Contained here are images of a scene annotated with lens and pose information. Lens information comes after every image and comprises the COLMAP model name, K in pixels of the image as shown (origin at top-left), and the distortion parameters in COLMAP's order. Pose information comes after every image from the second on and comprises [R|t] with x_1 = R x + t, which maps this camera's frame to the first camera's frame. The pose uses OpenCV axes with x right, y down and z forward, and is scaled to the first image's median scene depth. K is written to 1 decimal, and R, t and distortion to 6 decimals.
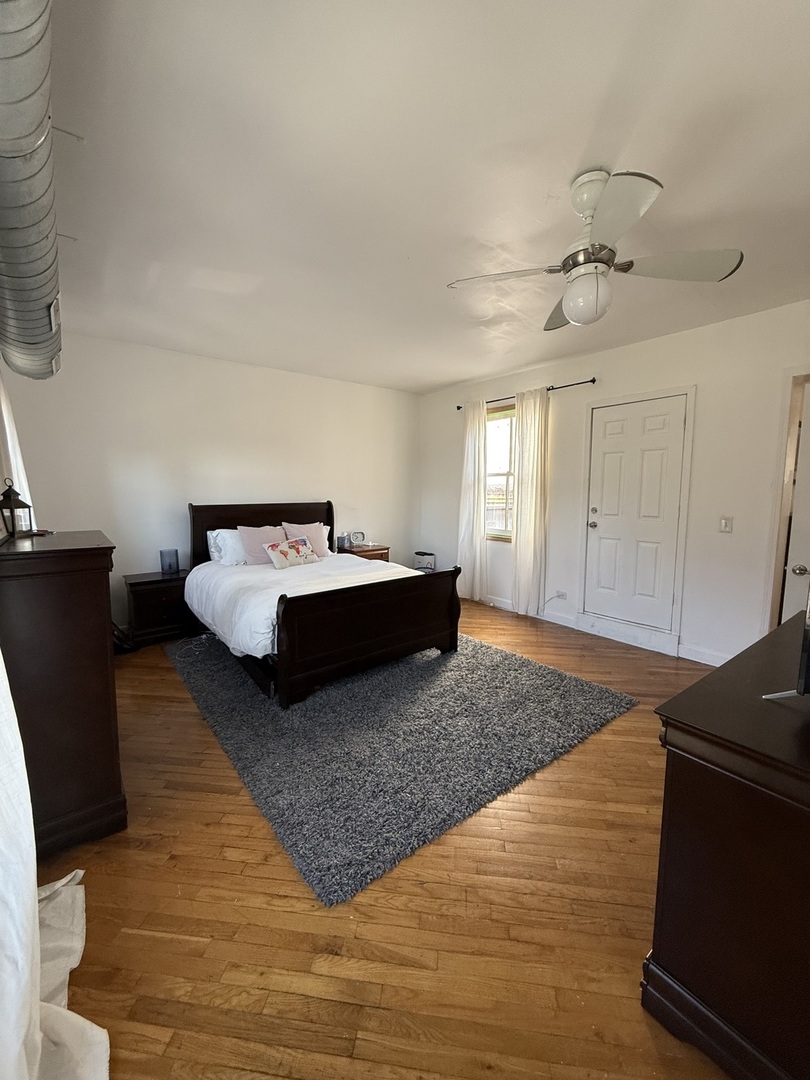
lens RADIAL K [[431.1, 0, 404.2], [0, 431.1, 538.2], [0, 0, 1]] dist [0.000148, -0.000531]
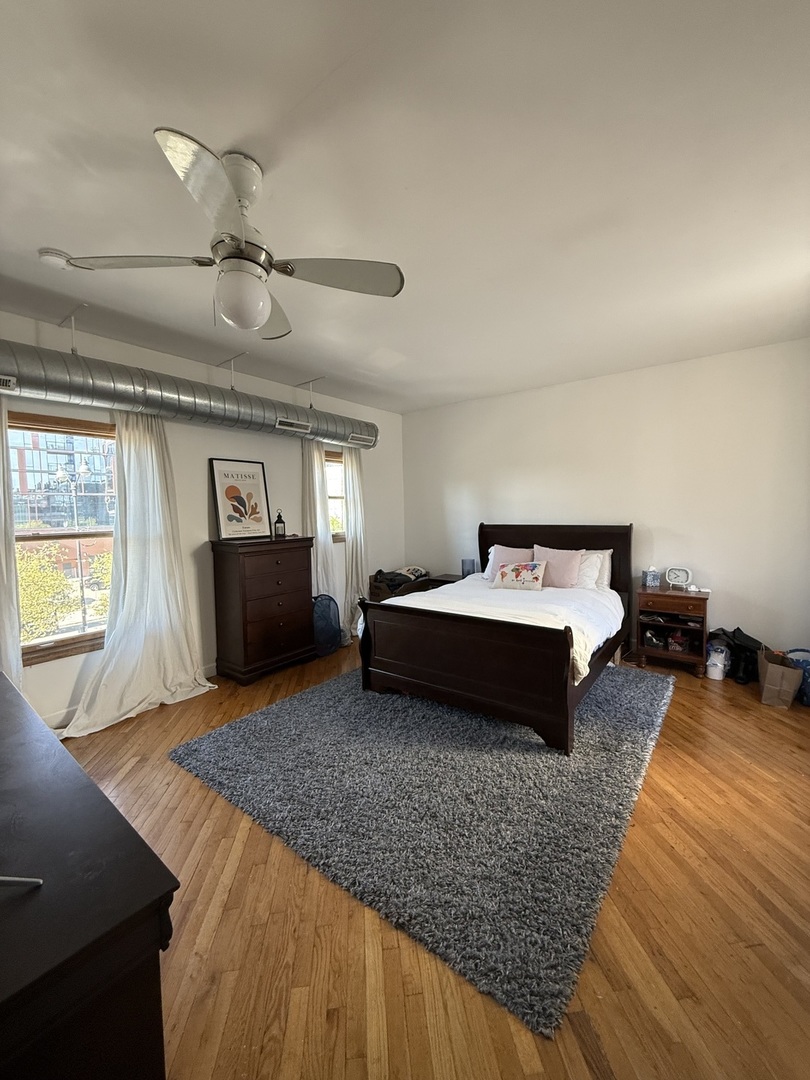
lens RADIAL K [[431.1, 0, 405.3], [0, 431.1, 537.8], [0, 0, 1]] dist [0.000148, -0.000531]
pose [[0.239545, 0.057600, -0.969175, 0.603867], [-0.094958, 0.994843, 0.035656, -0.061313], [0.966230, 0.083490, 0.243779, 0.504935]]
